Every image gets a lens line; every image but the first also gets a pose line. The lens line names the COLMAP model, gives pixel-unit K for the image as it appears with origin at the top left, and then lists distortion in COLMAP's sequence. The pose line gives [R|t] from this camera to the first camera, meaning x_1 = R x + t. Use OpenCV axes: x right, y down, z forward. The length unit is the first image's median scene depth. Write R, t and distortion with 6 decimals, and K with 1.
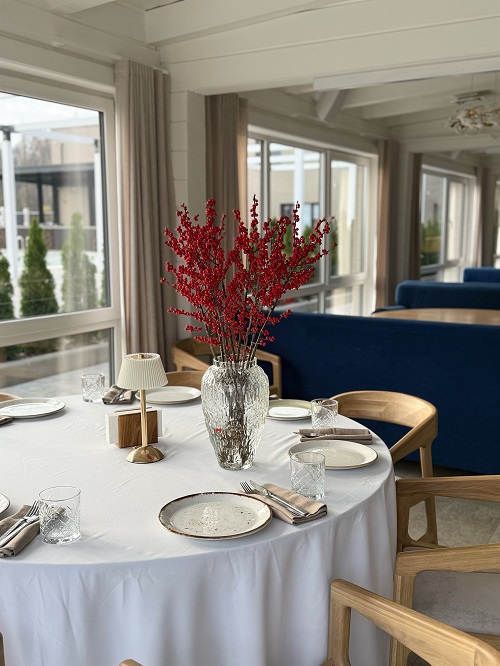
lens RADIAL K [[727.0, 0, 250.0], [0, 727.0, 333.0], [0, 0, 1]] dist [0.144380, -0.334682]
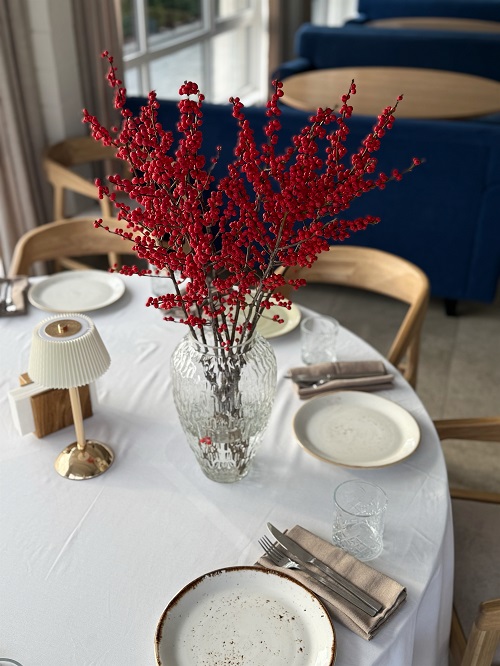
lens RADIAL K [[727.0, 0, 250.0], [0, 727.0, 333.0], [0, 0, 1]] dist [0.144380, -0.334682]
pose [[0.978976, -0.097549, 0.179137, -0.099967], [0.024712, 0.928482, 0.370555, -0.176469], [-0.202473, -0.358338, 0.911372, 0.384693]]
